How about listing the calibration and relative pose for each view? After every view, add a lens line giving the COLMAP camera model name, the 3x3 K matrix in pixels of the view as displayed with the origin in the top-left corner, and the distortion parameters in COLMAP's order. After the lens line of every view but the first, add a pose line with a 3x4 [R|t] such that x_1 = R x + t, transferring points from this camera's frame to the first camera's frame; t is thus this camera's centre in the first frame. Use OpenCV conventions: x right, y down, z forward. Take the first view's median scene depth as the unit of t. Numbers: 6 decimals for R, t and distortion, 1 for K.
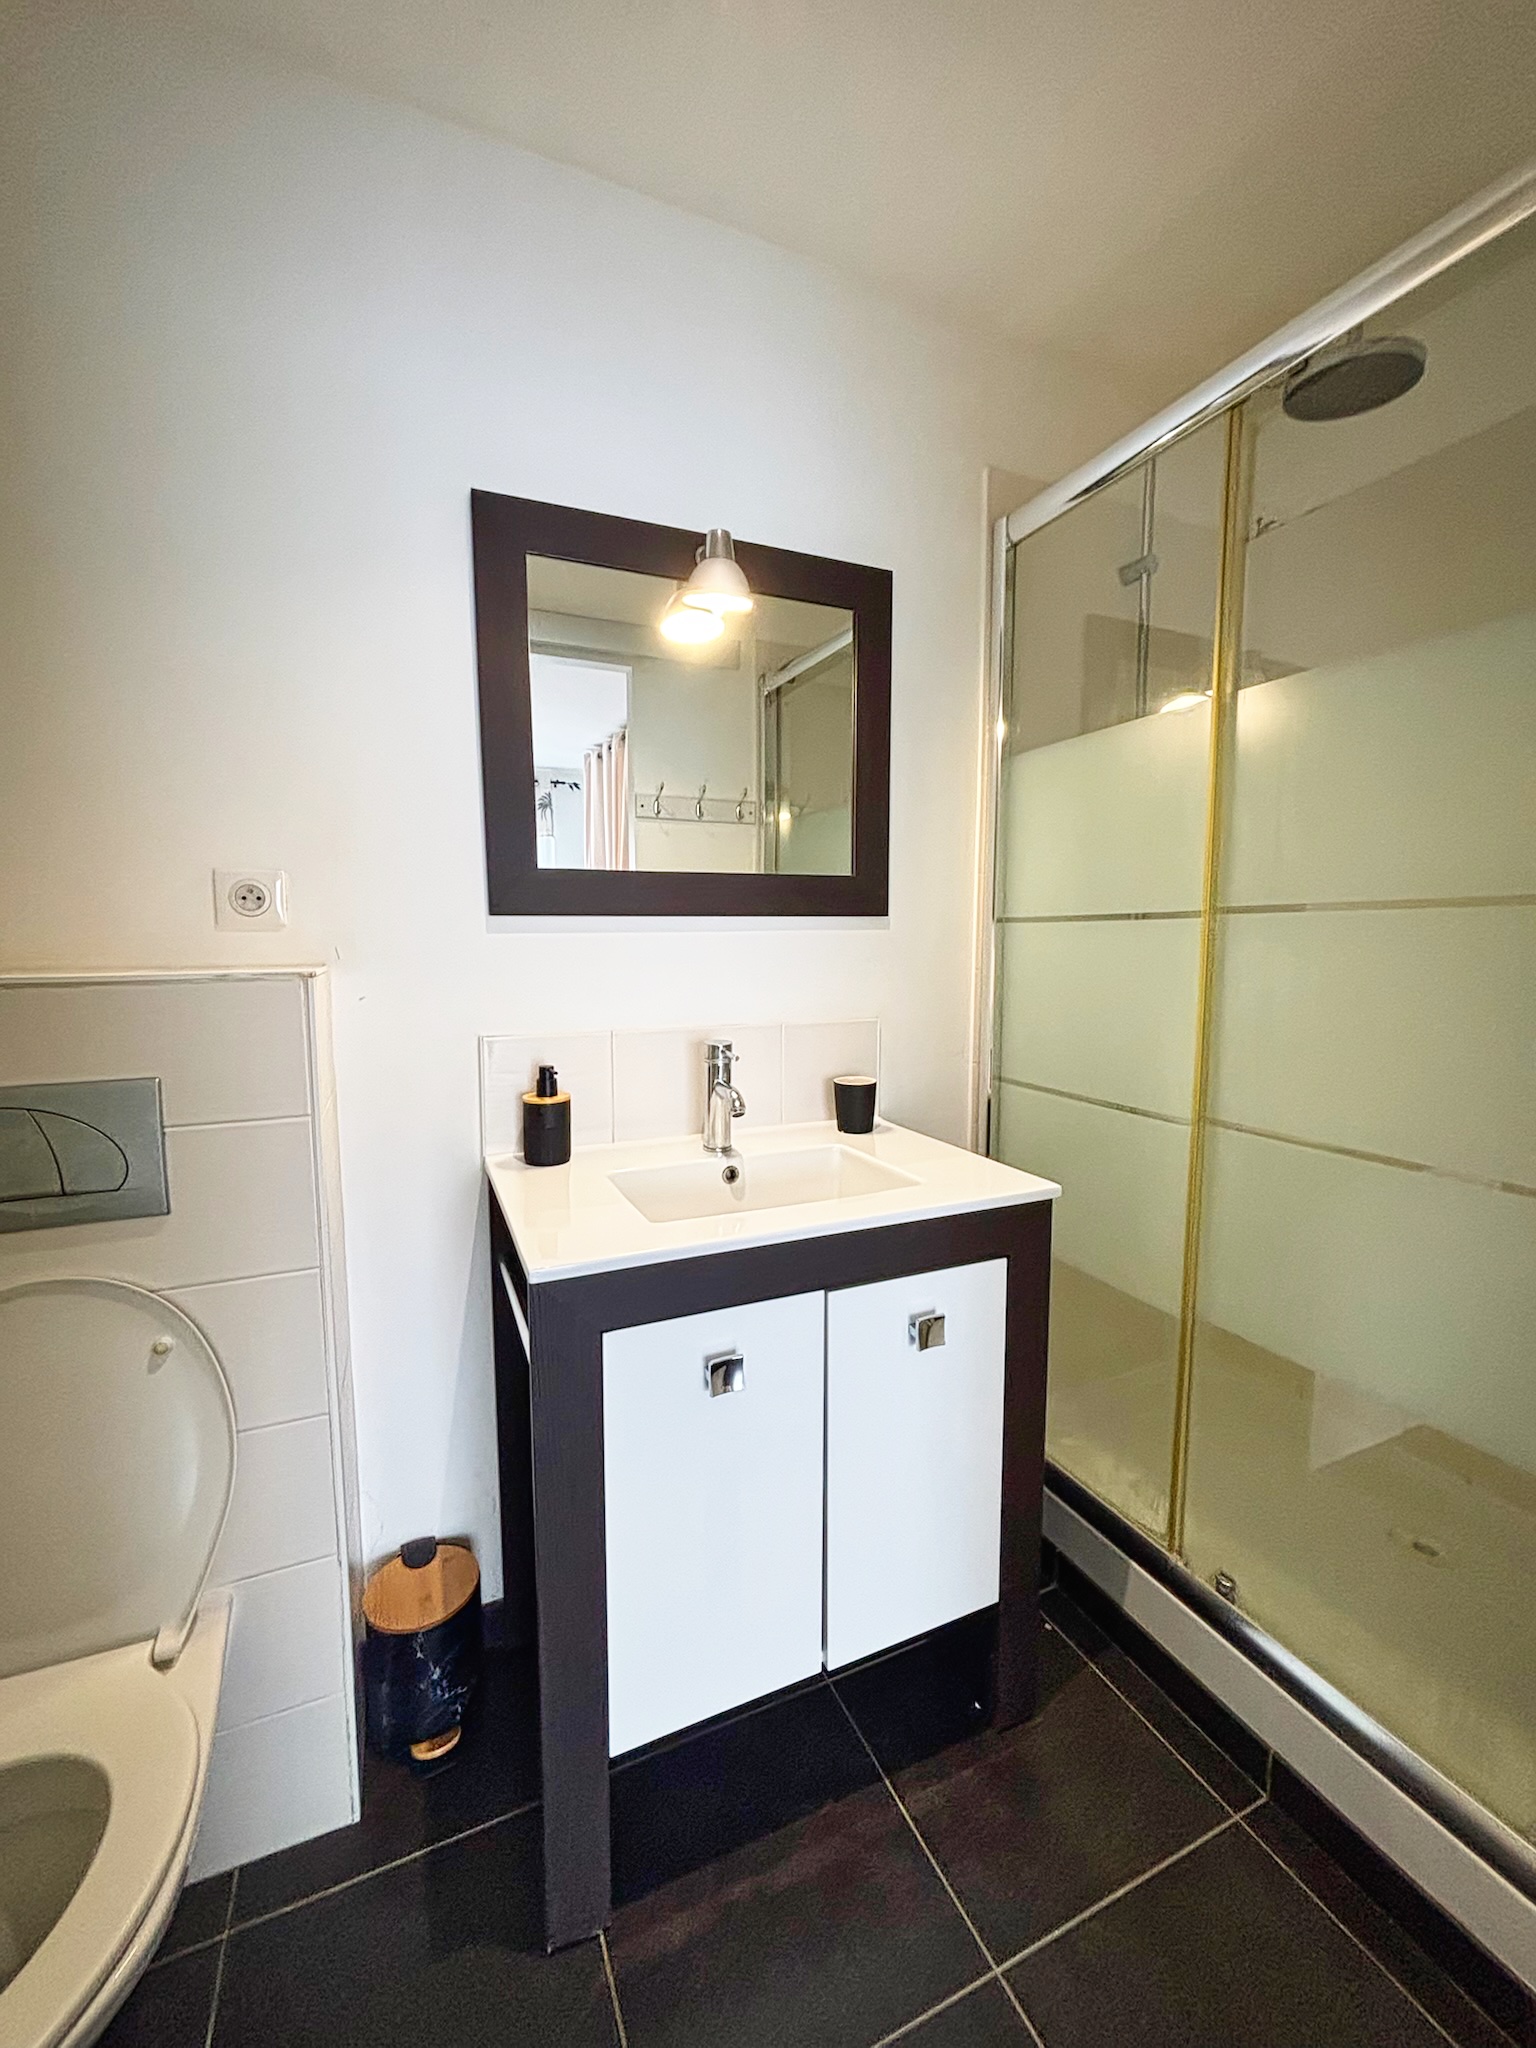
lens RADIAL K [[823.0, 0, 768.0], [0, 823.0, 1024.0], [0, 0, 1]] dist [-0.014892, 0.000125]
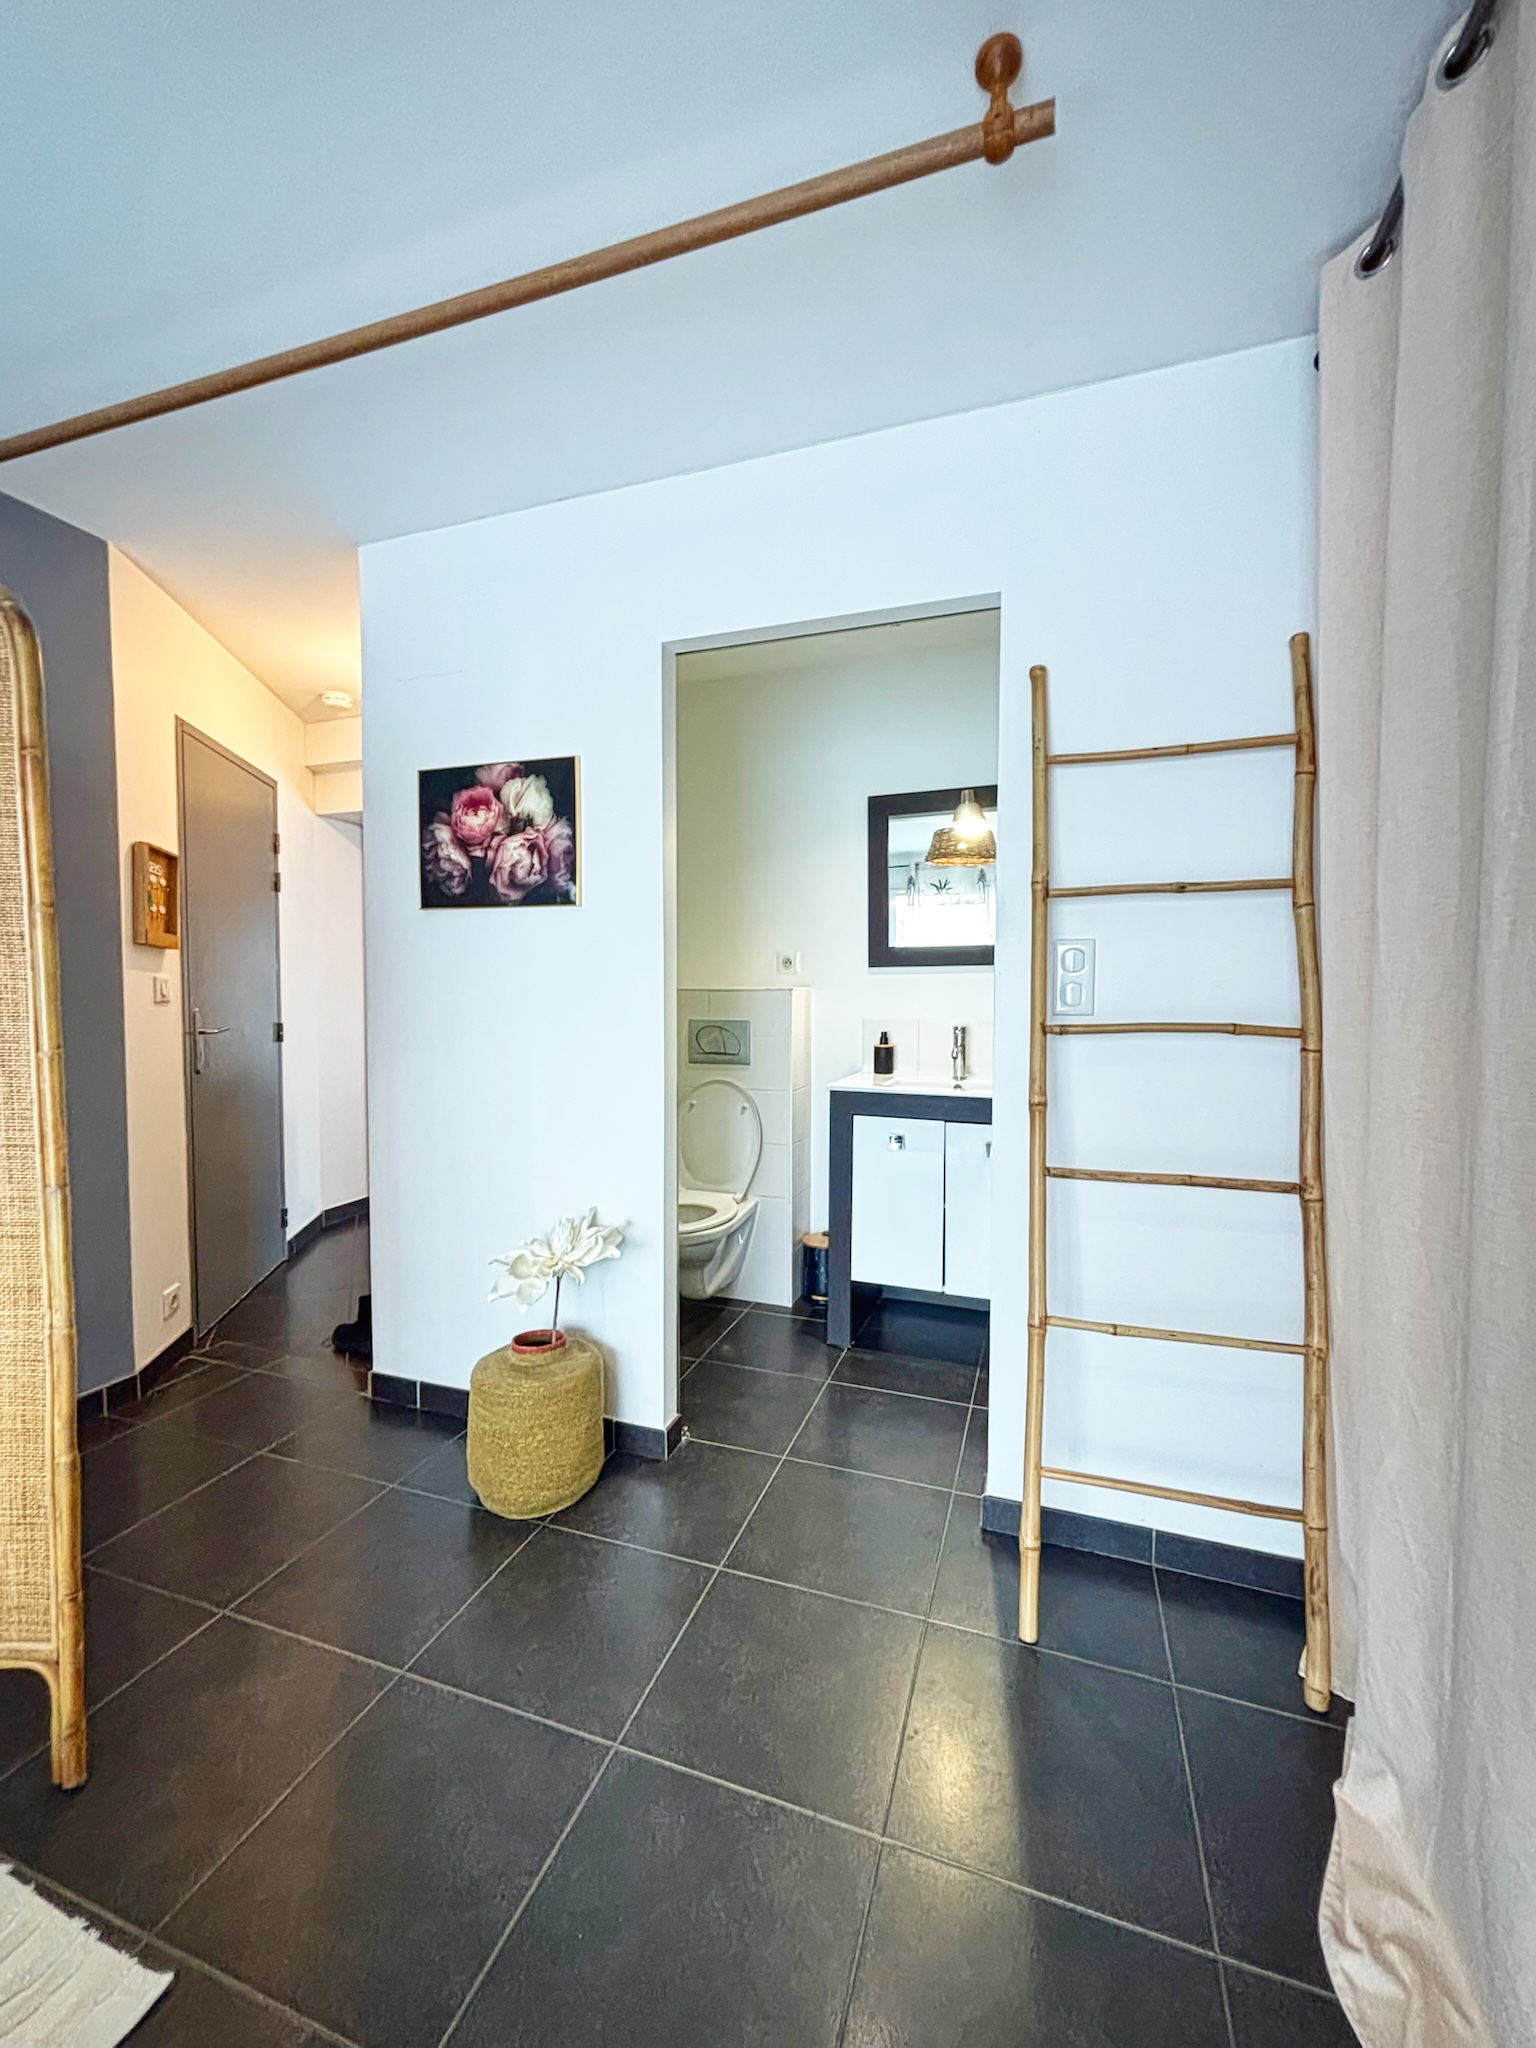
lens RADIAL K [[823.0, 0, 768.0], [0, 823.0, 1024.0], [0, 0, 1]] dist [-0.014892, 0.000125]
pose [[0.717141, 0.033273, -0.696133, 1.163931], [-0.070104, 0.997237, -0.024555, 0.115310], [0.693393, 0.066411, 0.717492, -0.946033]]
